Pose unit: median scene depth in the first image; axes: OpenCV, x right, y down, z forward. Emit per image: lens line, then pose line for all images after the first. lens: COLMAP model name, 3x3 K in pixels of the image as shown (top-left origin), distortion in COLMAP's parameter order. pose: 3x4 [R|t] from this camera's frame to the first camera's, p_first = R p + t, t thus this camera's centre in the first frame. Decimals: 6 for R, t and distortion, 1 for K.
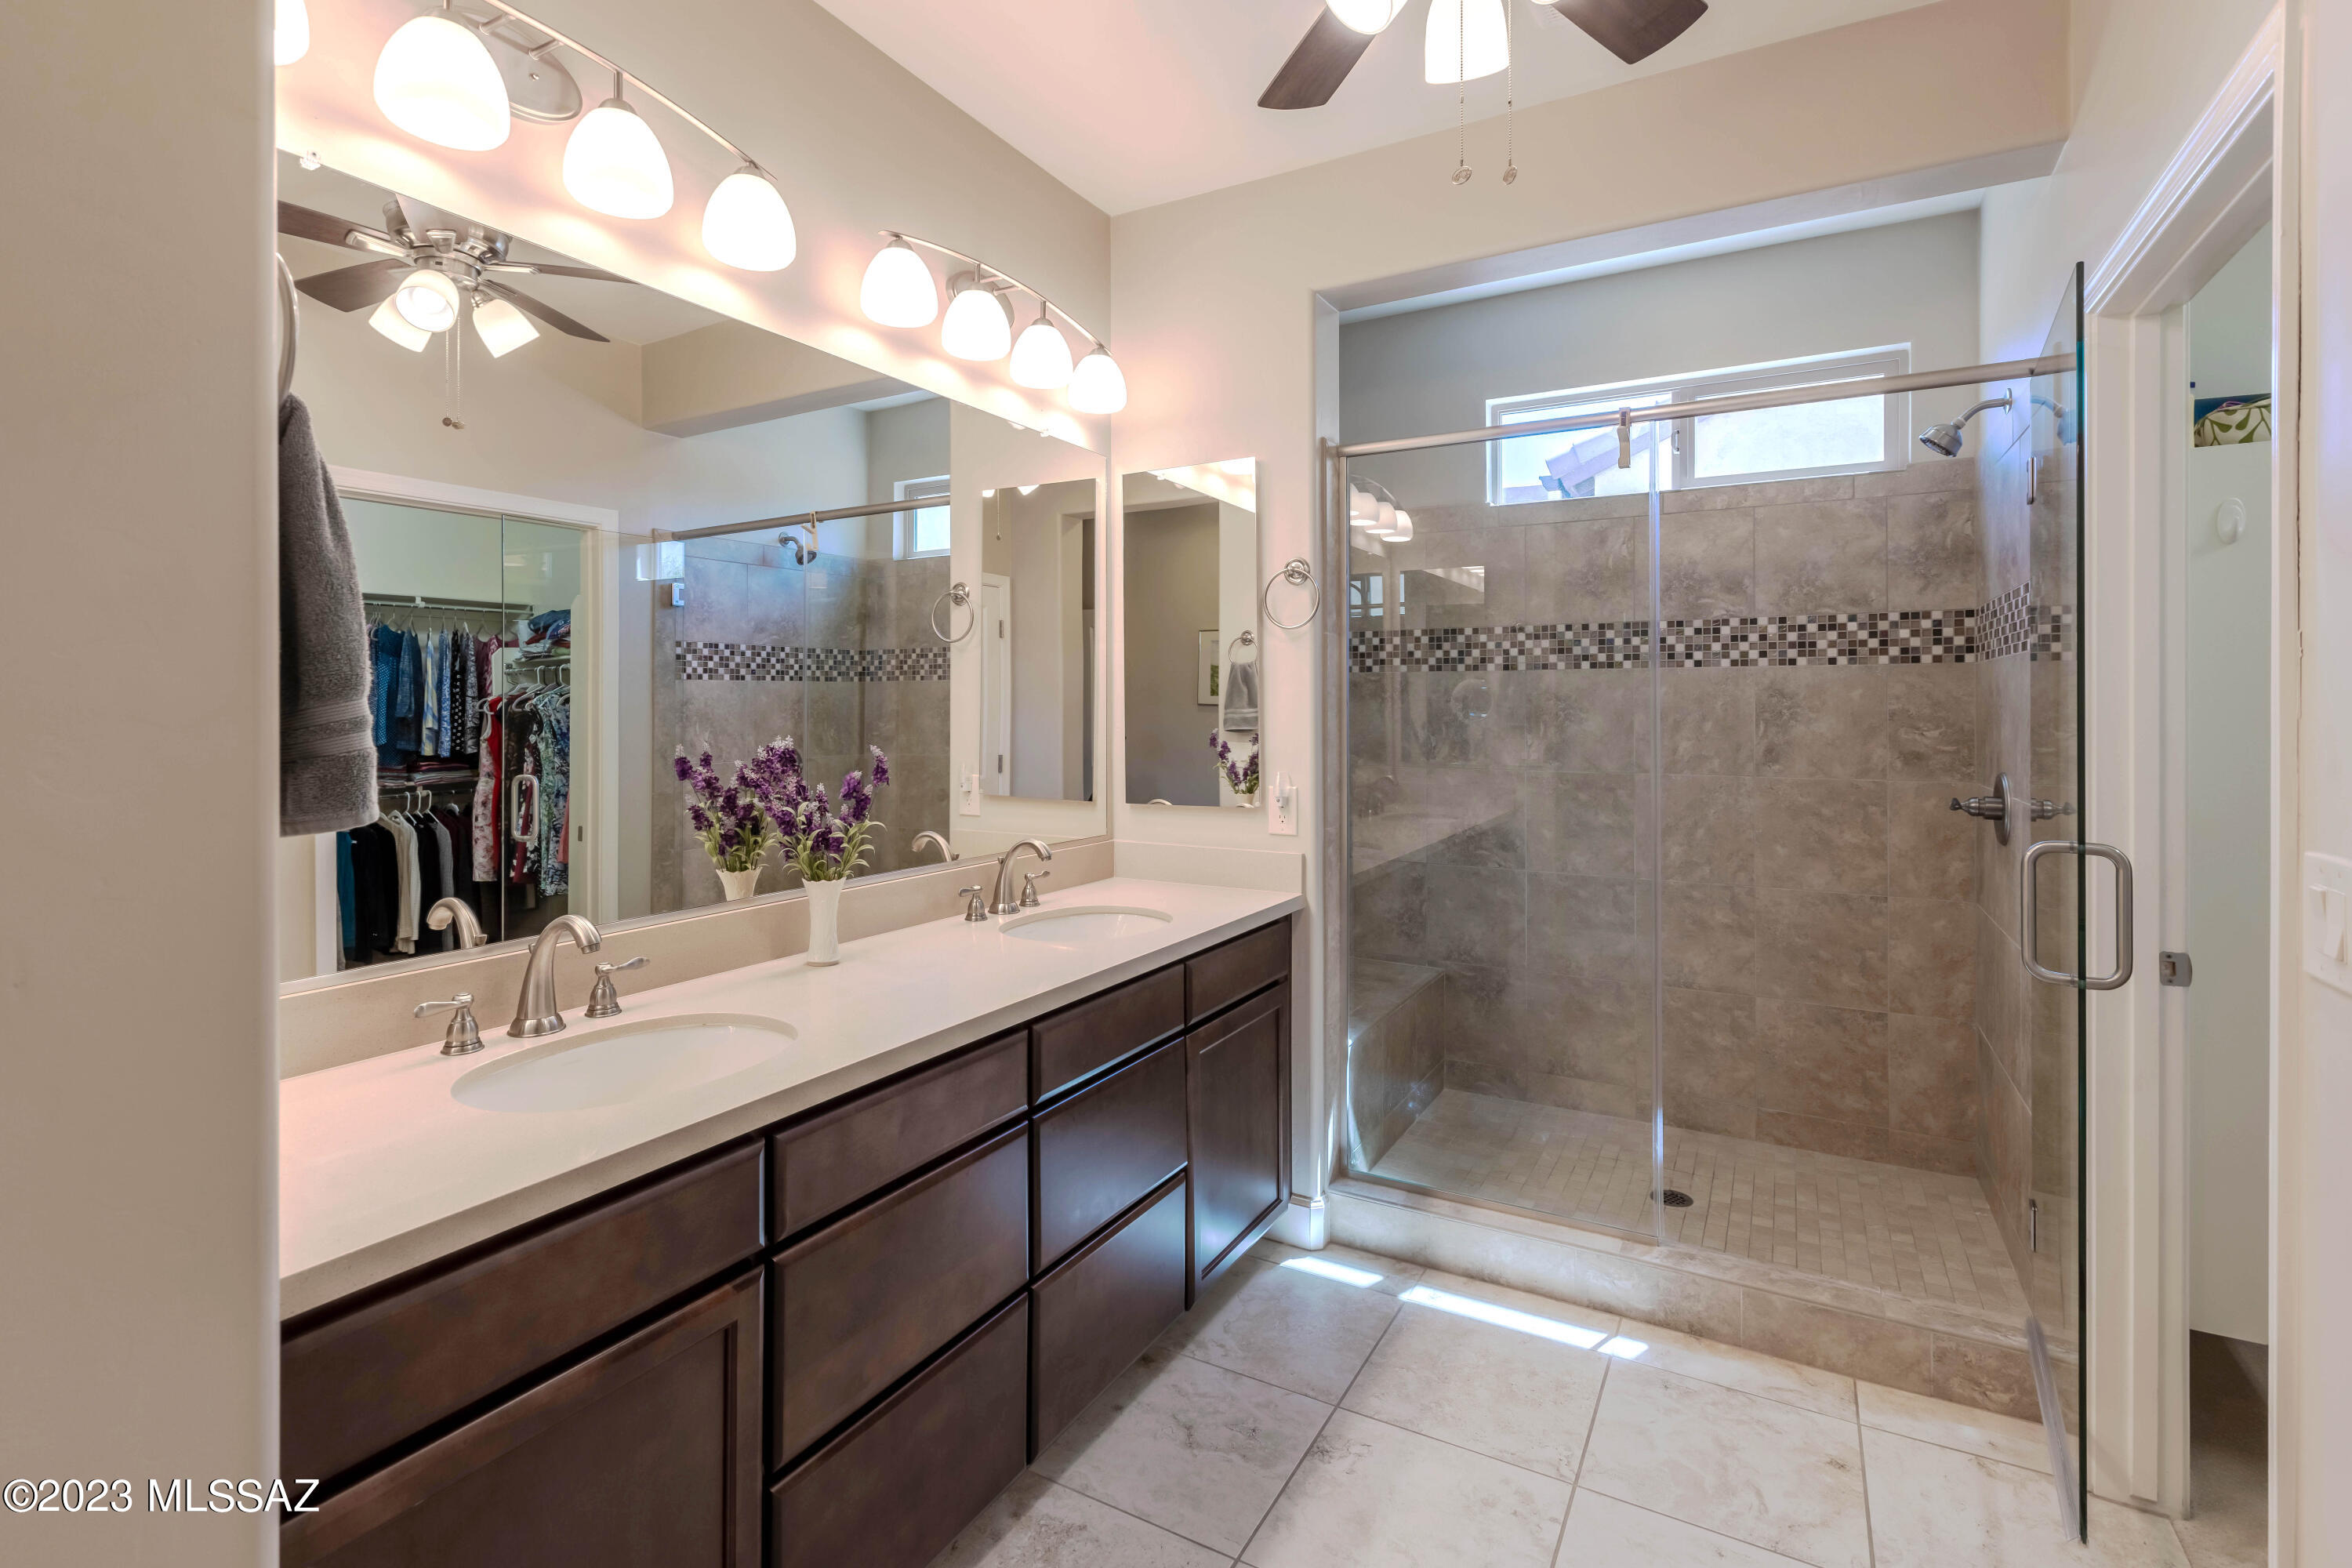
lens RADIAL K [[1090.2, 0, 1175.6], [0, 1090.2, 726.4], [0, 0, 1]] dist [-0.000631, -0.000576]
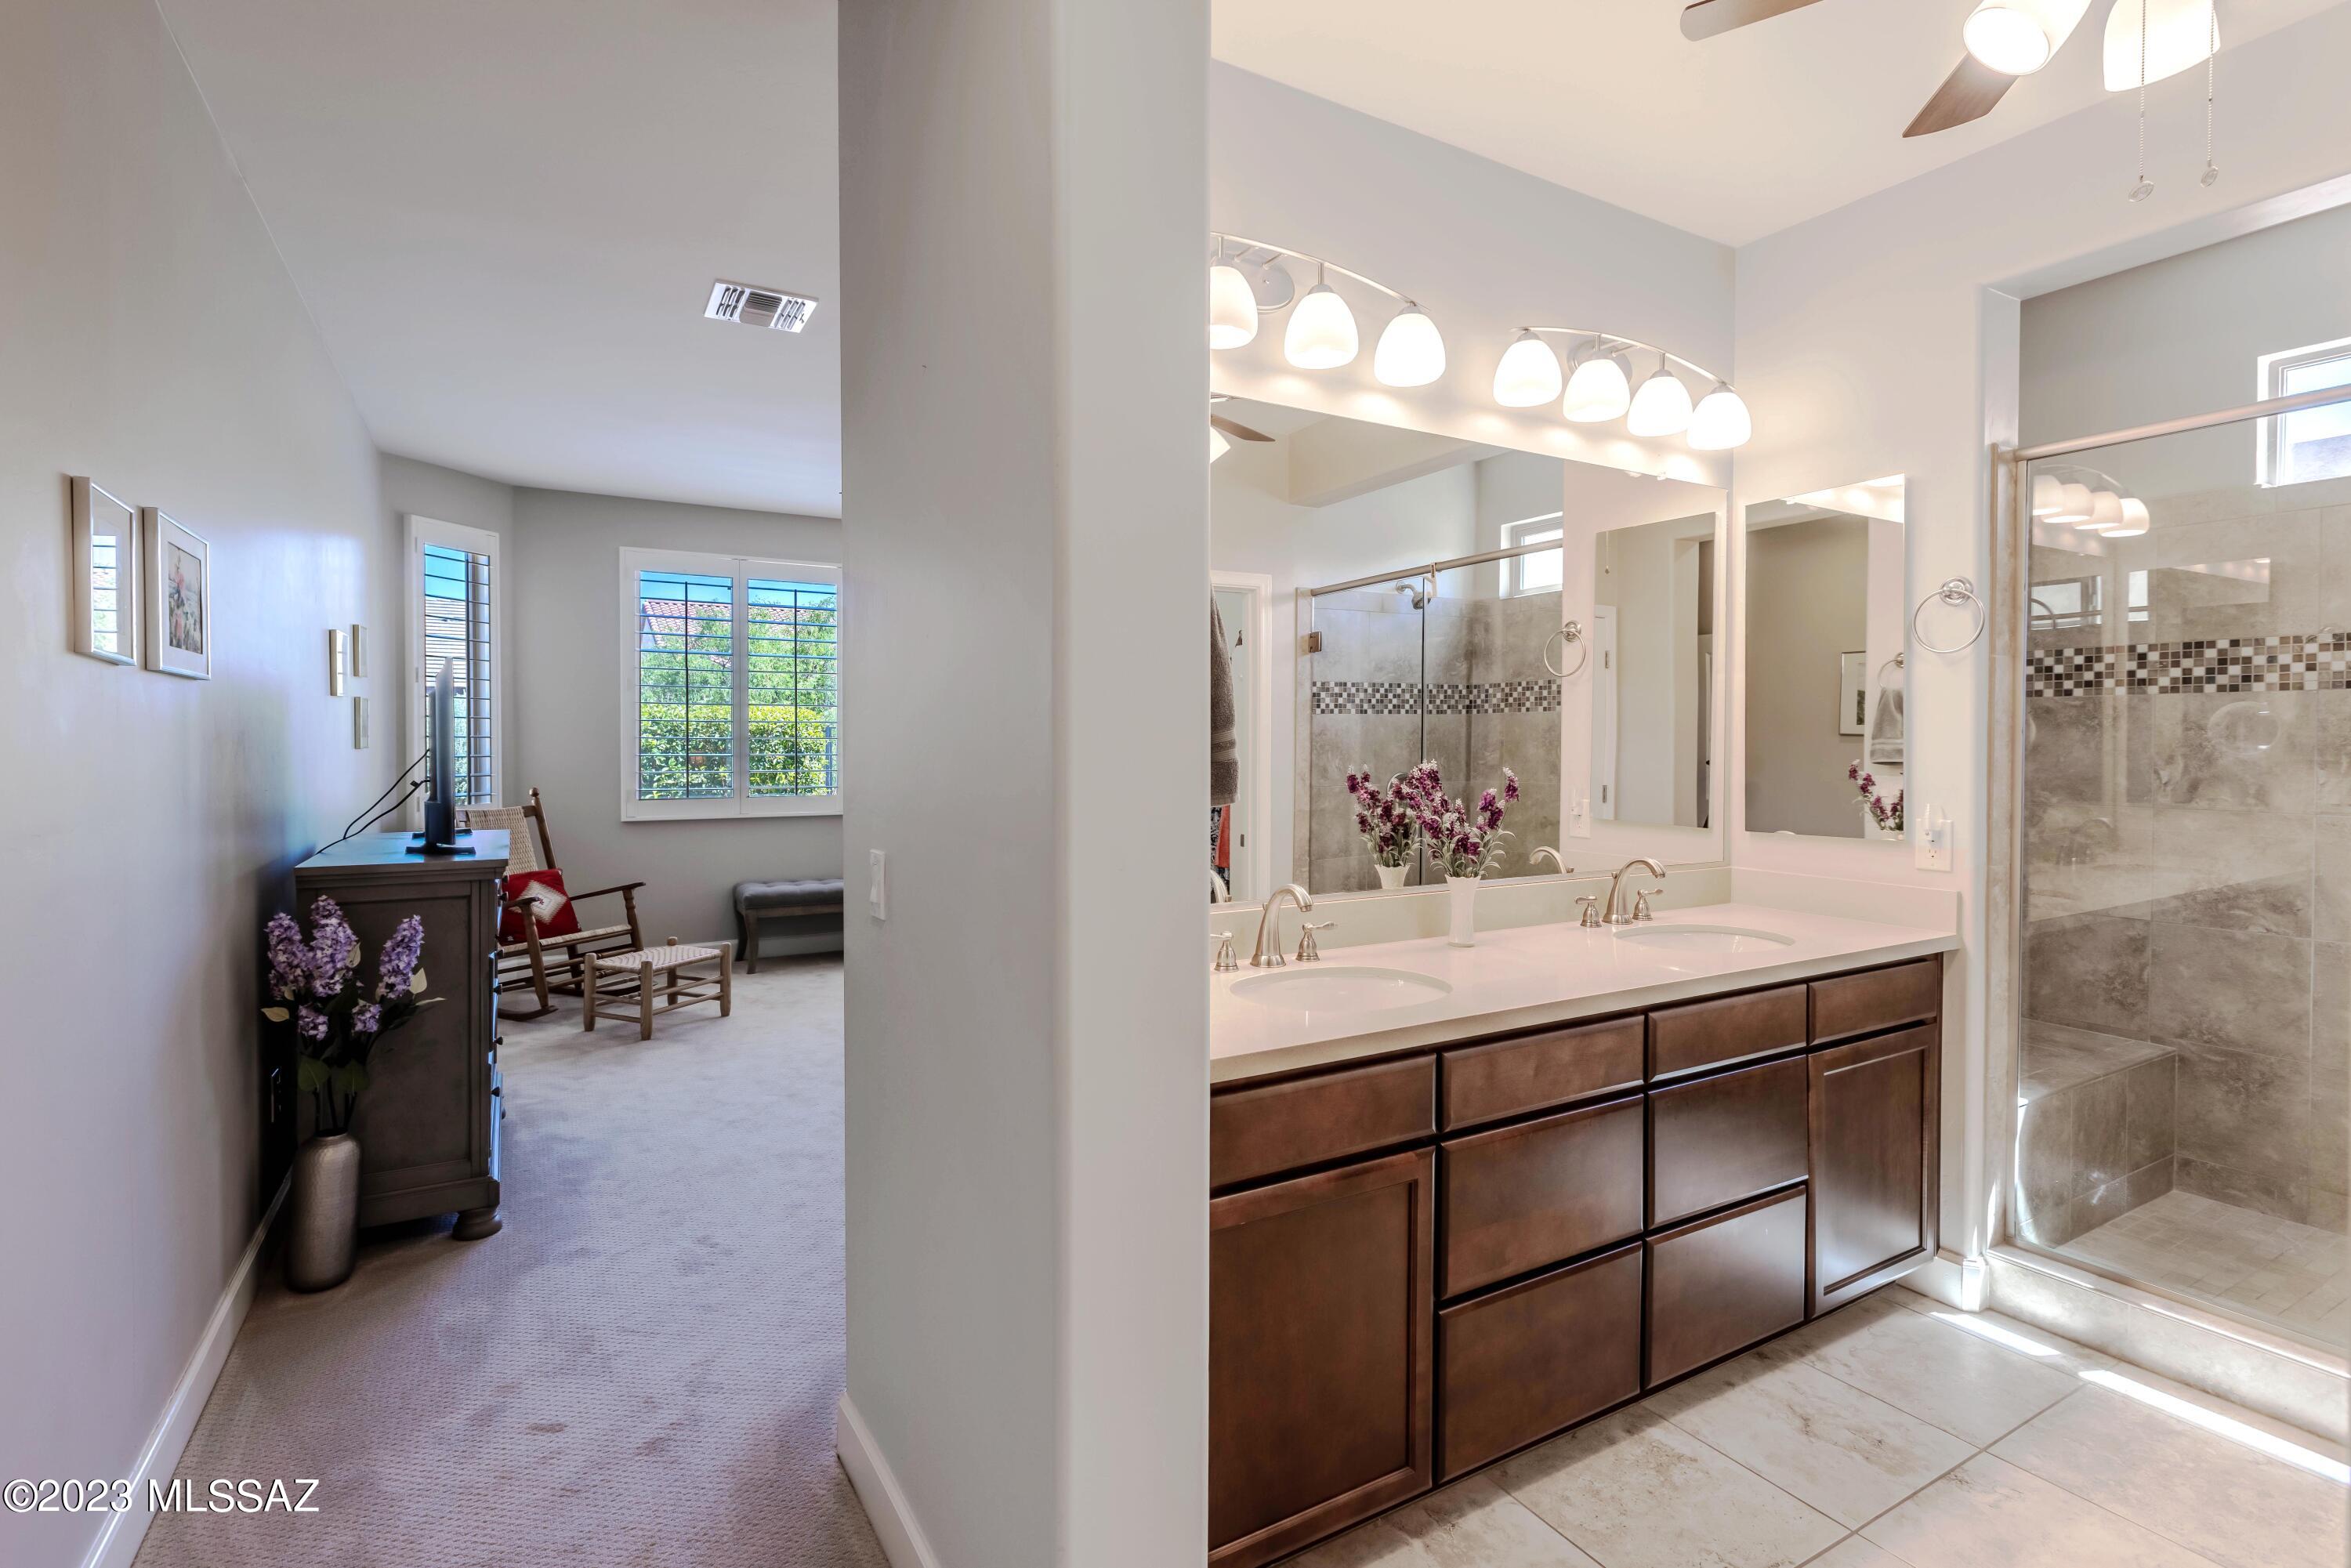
lens RADIAL K [[1092.7, 0, 1152.9], [0, 1092.7, 761.5], [0, 0, 1]] dist [0.006508, -0.001409]
pose [[0.855272, 0.010537, -0.518072, 0.011474], [-0.008842, 0.999944, 0.005741, 0.005501], [0.518104, -0.000329, 0.855317, -0.178233]]
